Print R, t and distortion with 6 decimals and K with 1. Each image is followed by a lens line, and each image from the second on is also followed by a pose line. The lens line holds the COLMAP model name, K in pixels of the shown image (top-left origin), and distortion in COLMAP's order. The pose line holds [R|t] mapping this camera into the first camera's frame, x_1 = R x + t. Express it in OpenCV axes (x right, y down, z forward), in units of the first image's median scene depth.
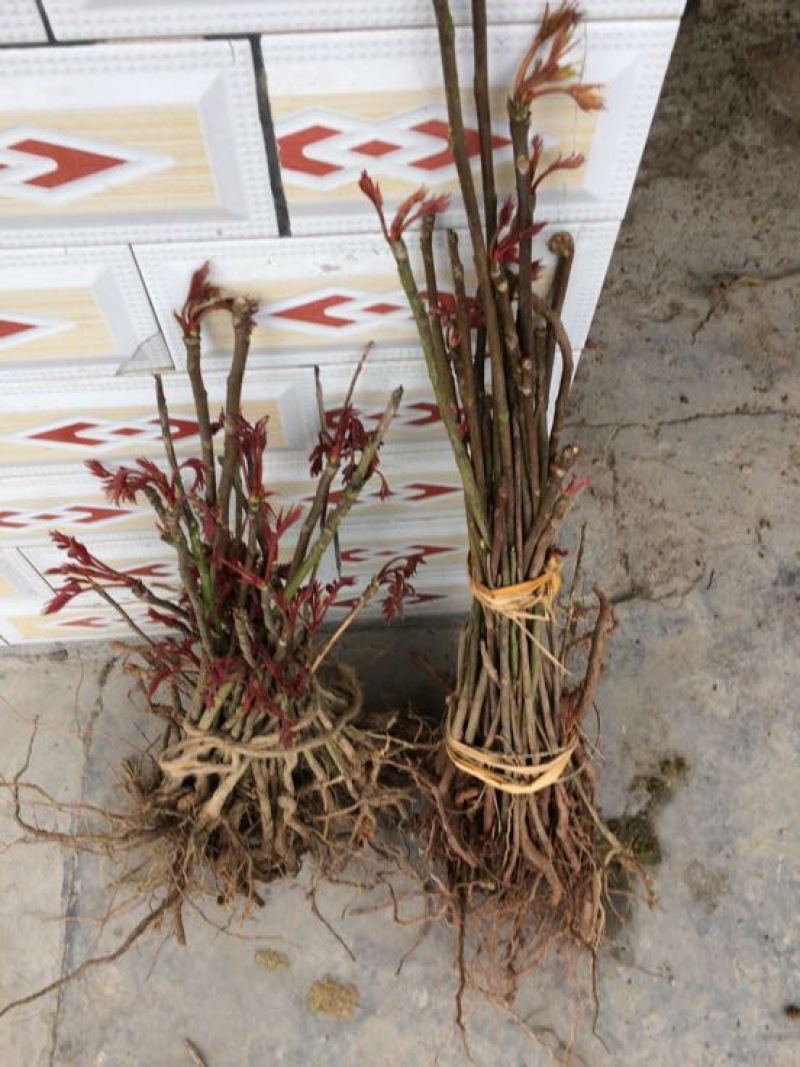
lens RADIAL K [[878.2, 0, 399.0], [0, 878.2, 494.1], [0, 0, 1]] dist [-0.001211, -0.005768]
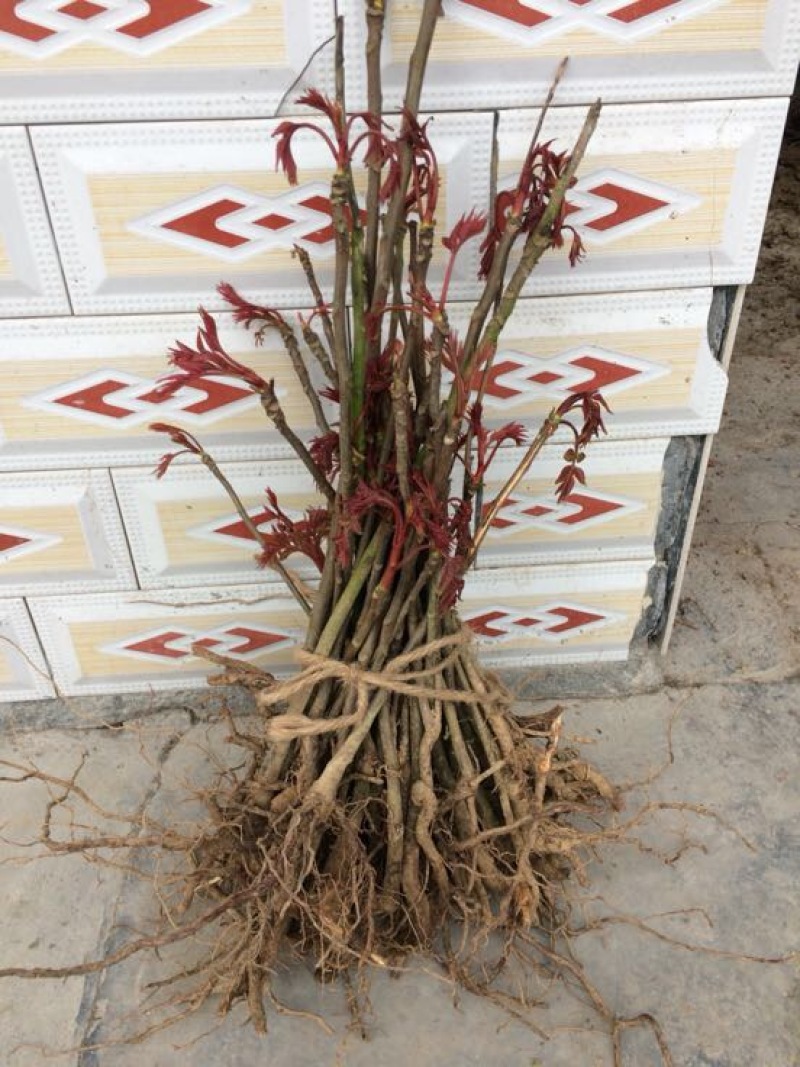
lens RADIAL K [[878.2, 0, 399.0], [0, 878.2, 494.1], [0, 0, 1]] dist [-0.001211, -0.005768]
pose [[0.998928, -0.009127, -0.045376, -0.112476], [-0.011083, 0.904671, -0.425966, 0.429166], [0.044938, 0.426012, 0.903601, 0.247812]]
